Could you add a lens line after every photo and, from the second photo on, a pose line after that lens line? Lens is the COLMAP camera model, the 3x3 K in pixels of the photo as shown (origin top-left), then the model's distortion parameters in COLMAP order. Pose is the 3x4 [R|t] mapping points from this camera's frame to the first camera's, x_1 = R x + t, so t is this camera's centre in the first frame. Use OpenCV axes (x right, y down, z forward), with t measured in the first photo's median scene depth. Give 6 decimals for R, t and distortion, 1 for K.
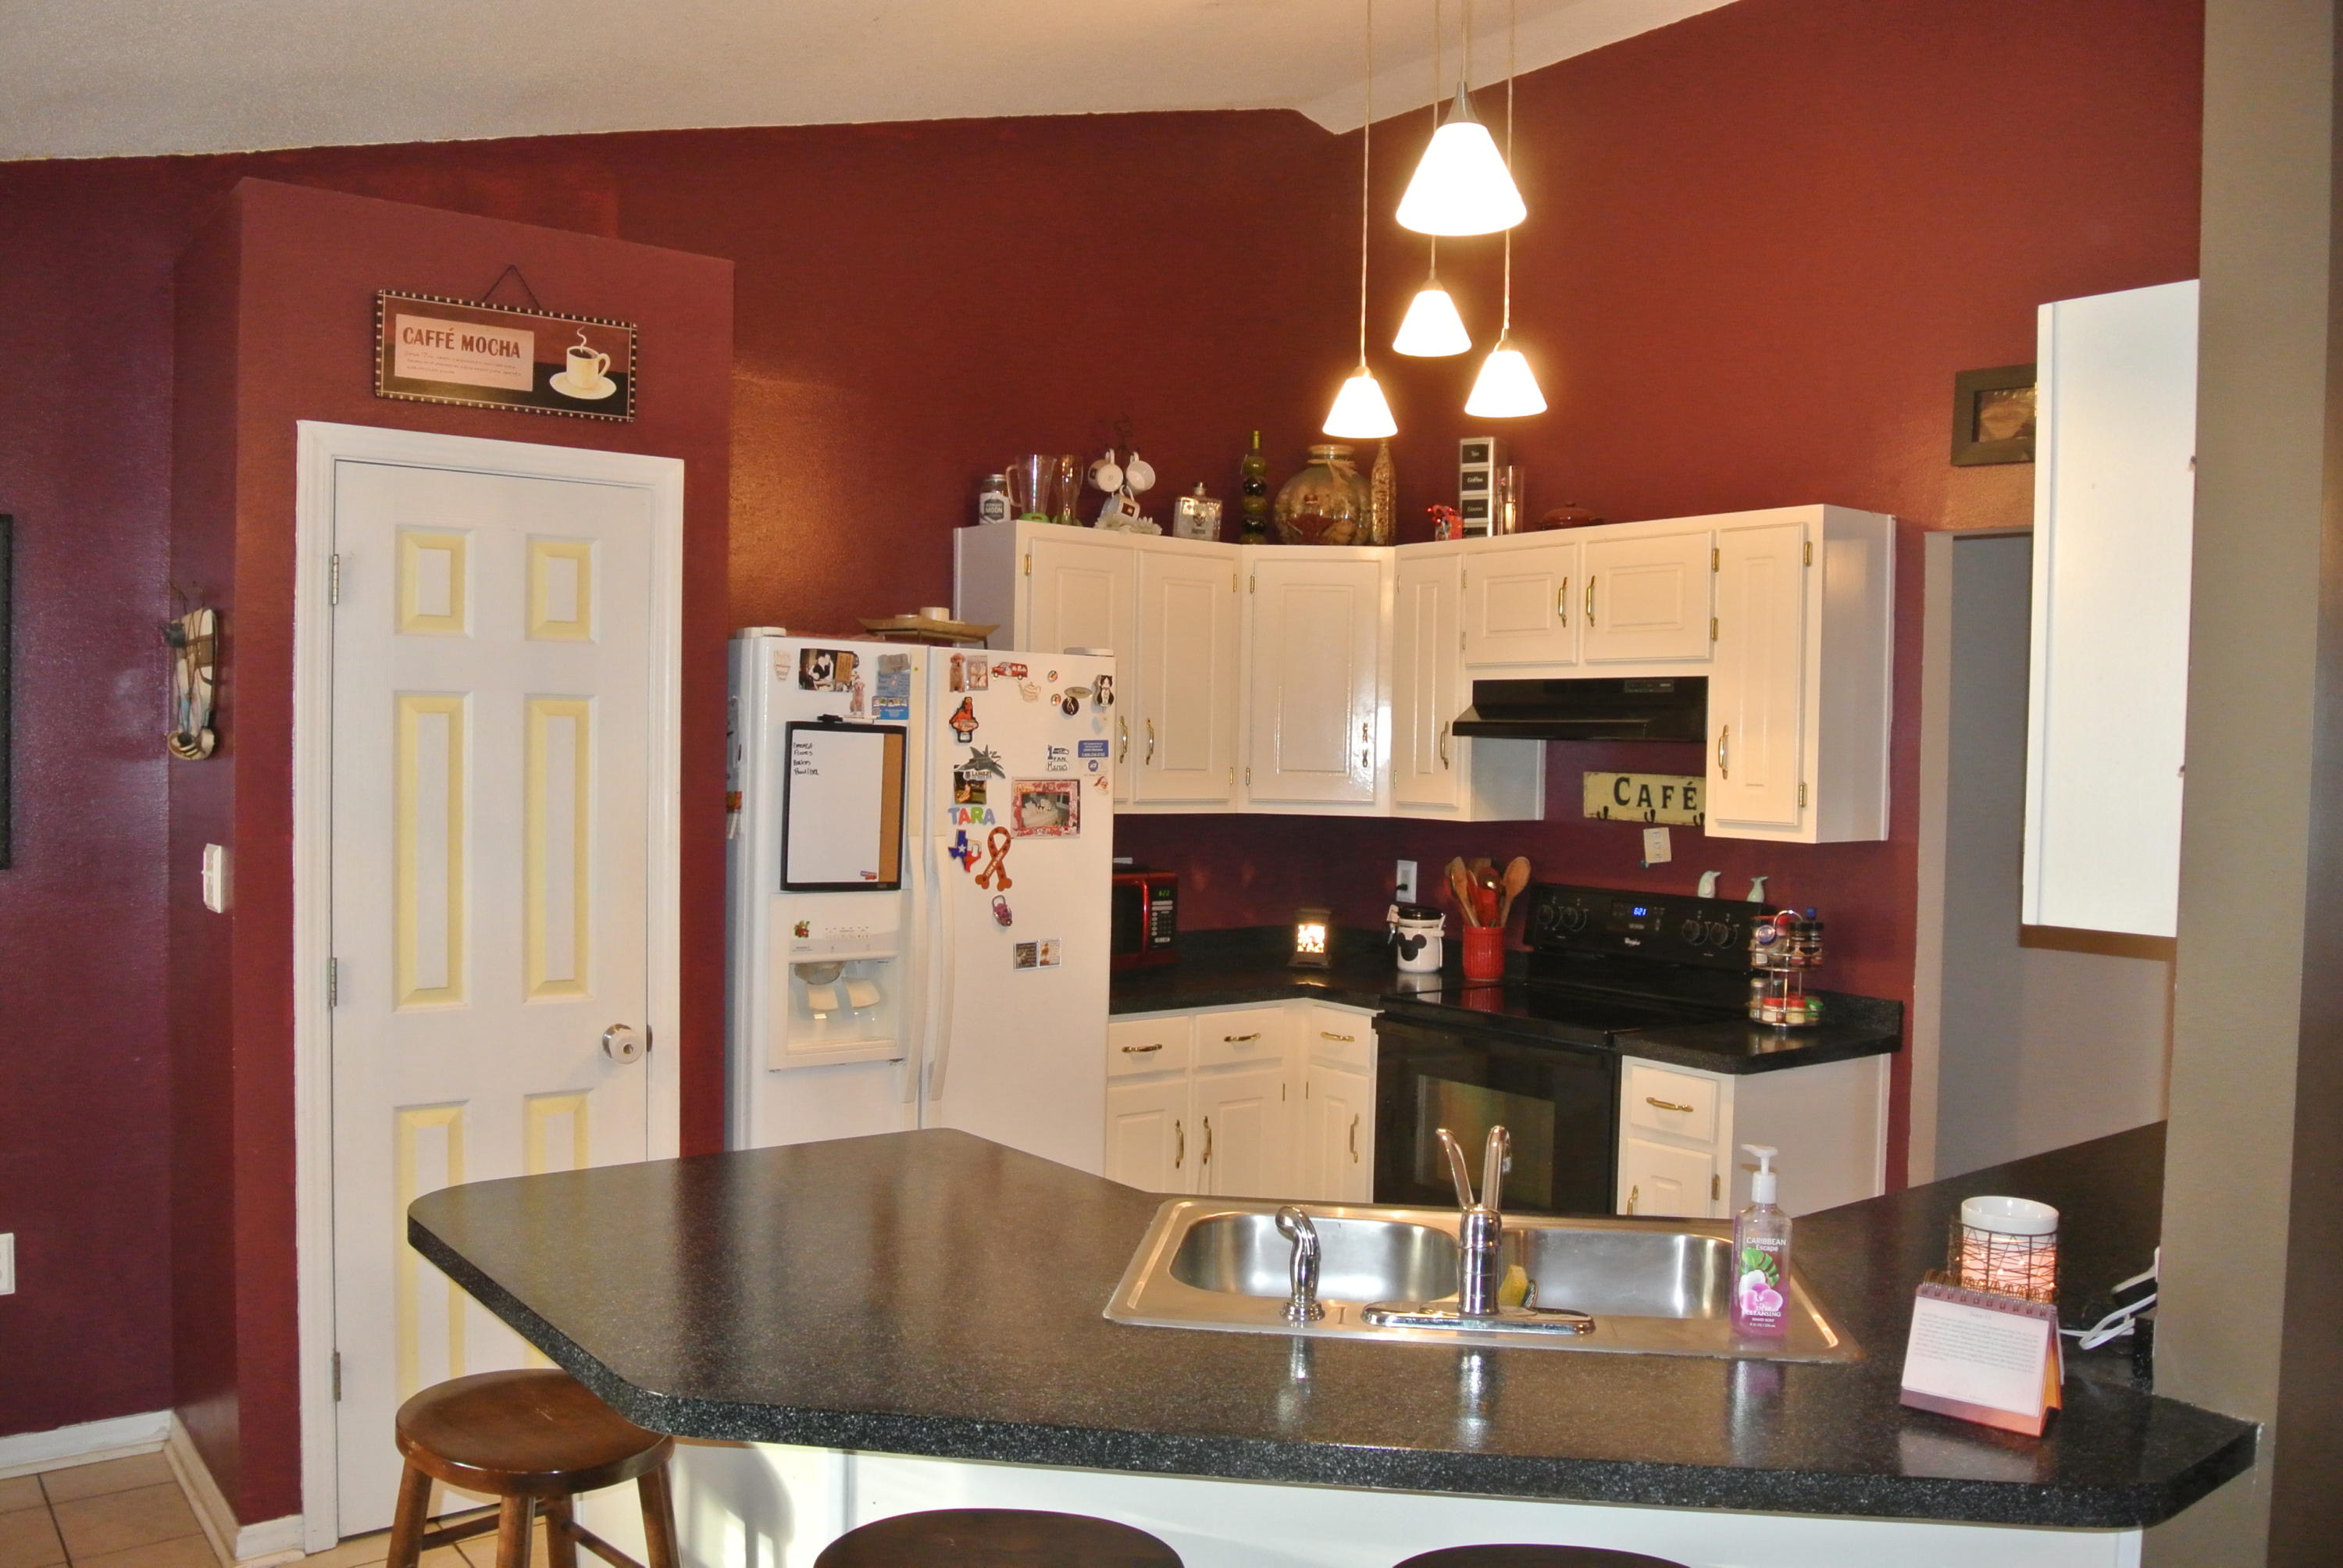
lens RADIAL K [[1858.2, 0, 1171.5], [0, 1858.2, 784.0], [0, 0, 1]] dist [-0.068728, 0.015216]
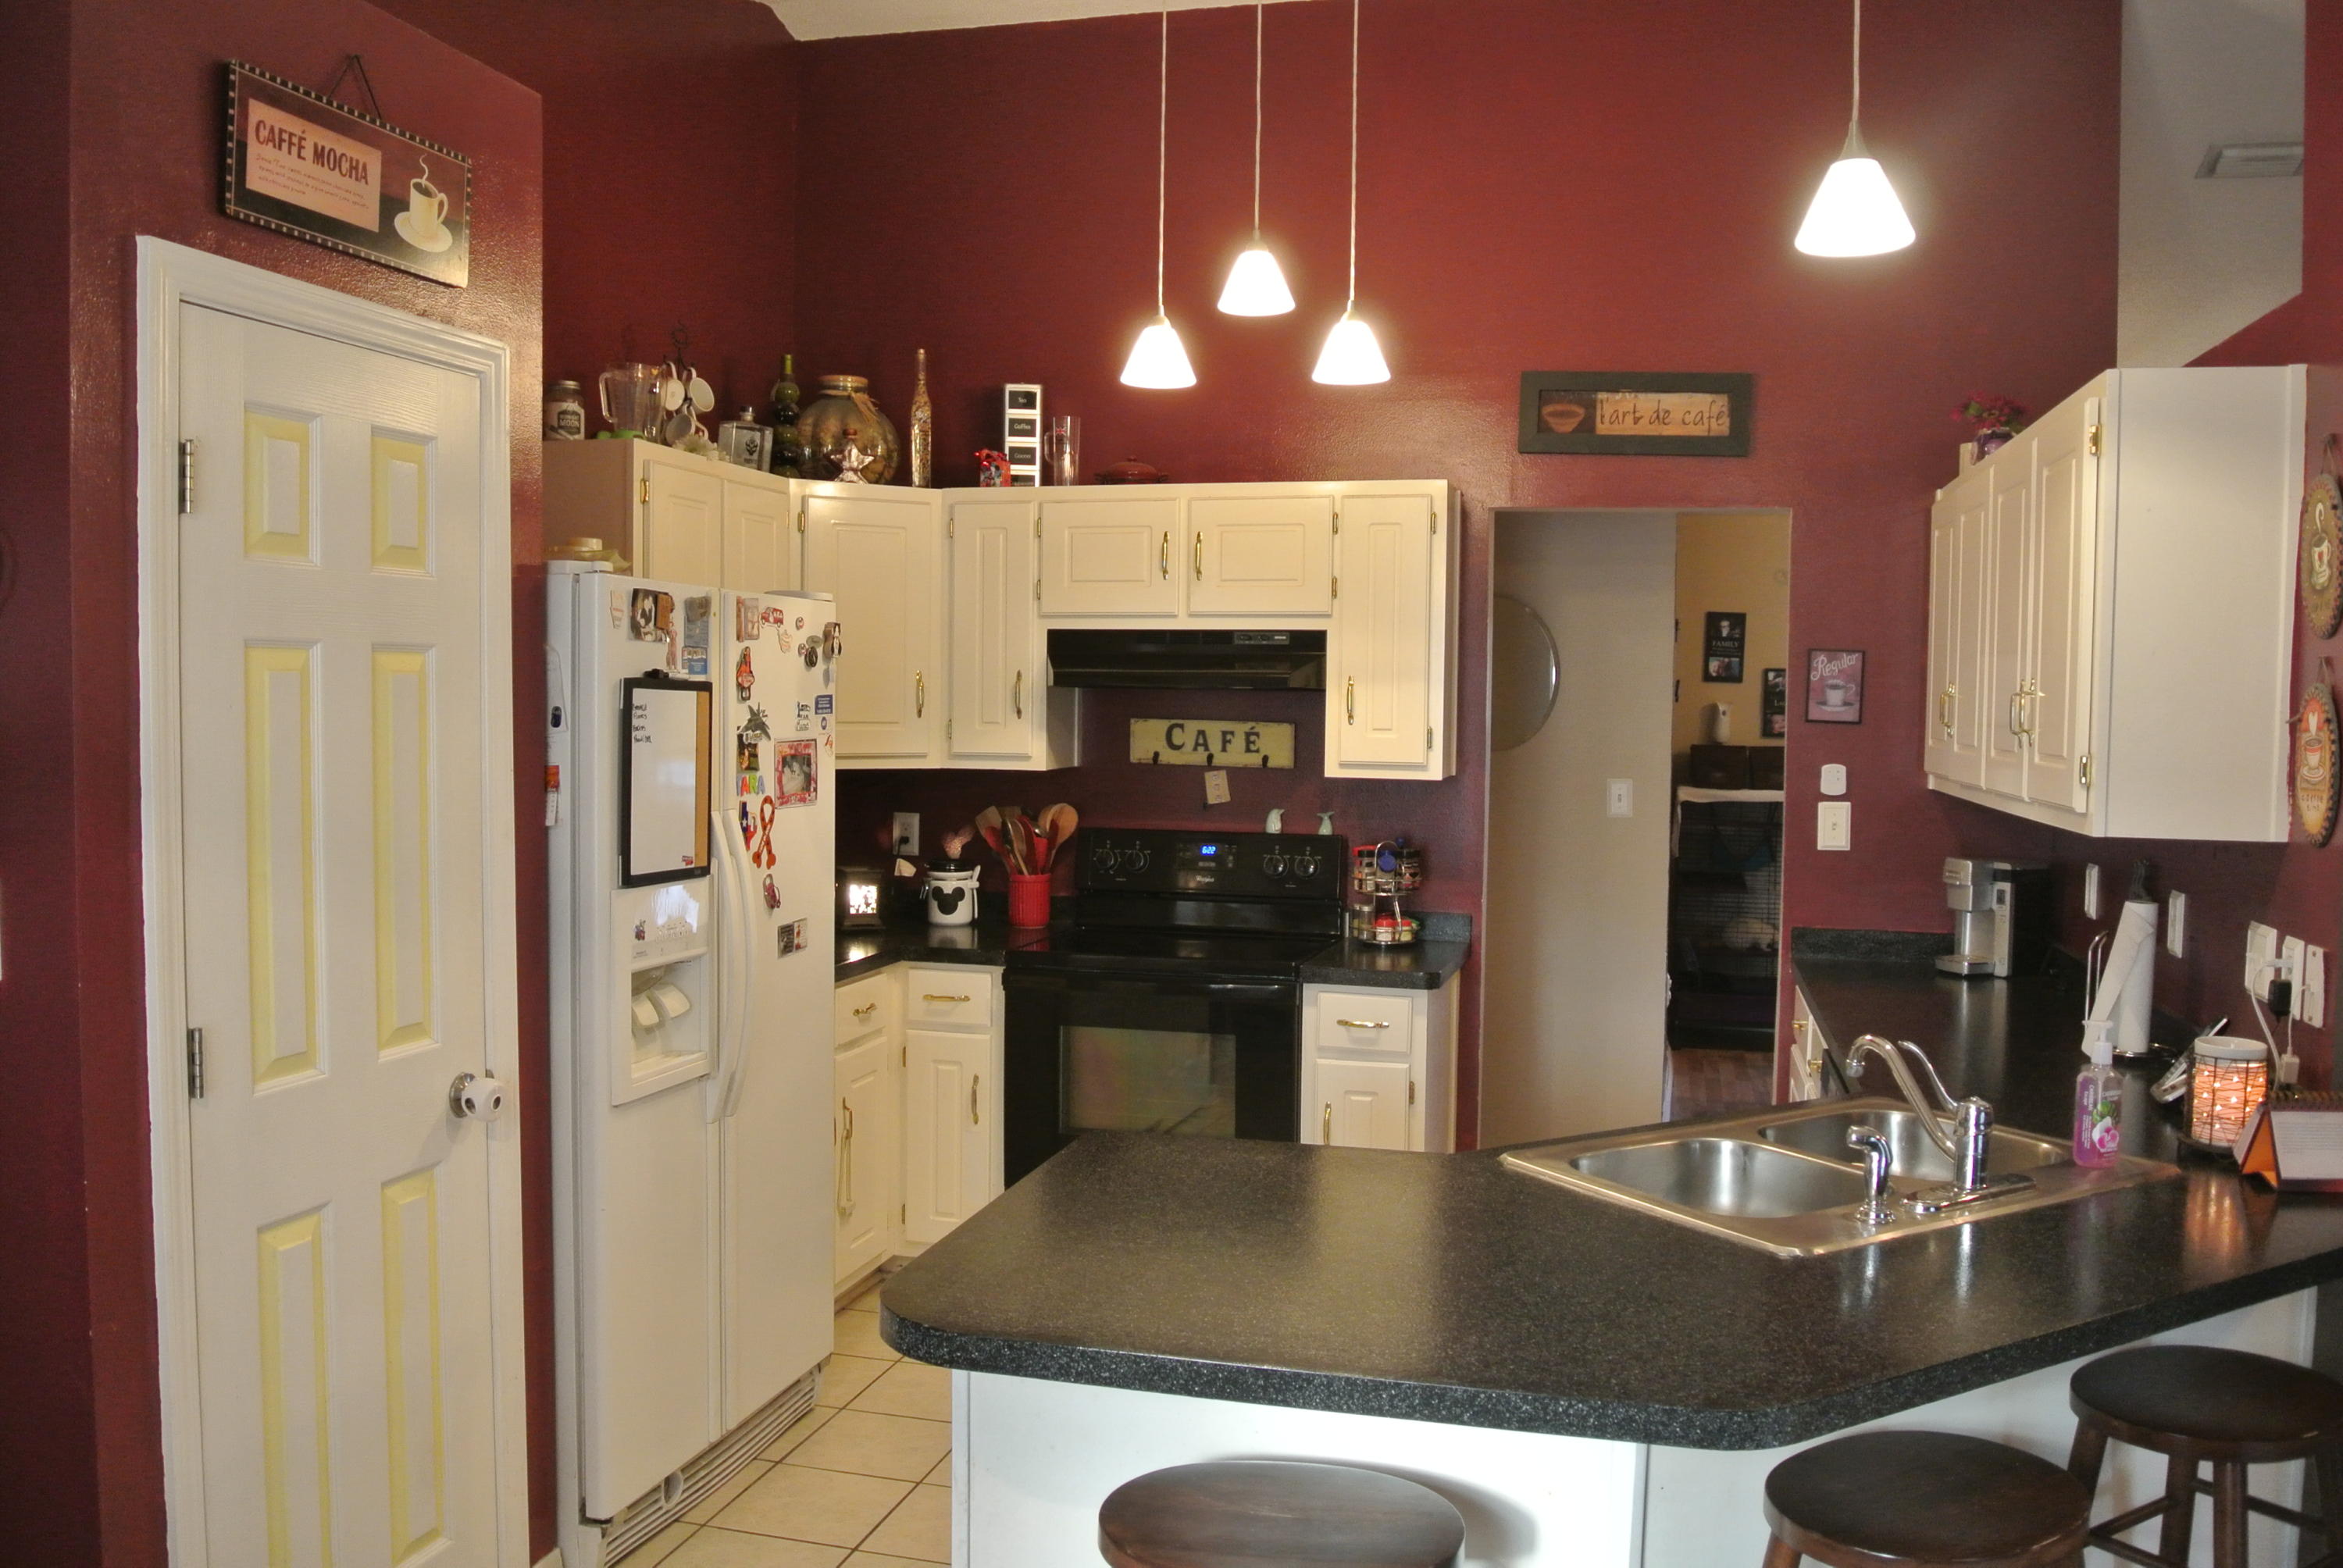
lens RADIAL K [[1858.2, 0, 1171.5], [0, 1858.2, 784.0], [0, 0, 1]] dist [-0.068728, 0.015216]
pose [[0.797749, -0.038772, 0.601741, -0.468774], [0.017281, 0.998991, 0.041458, -0.015556], [-0.602742, -0.022674, 0.797614, 0.191274]]
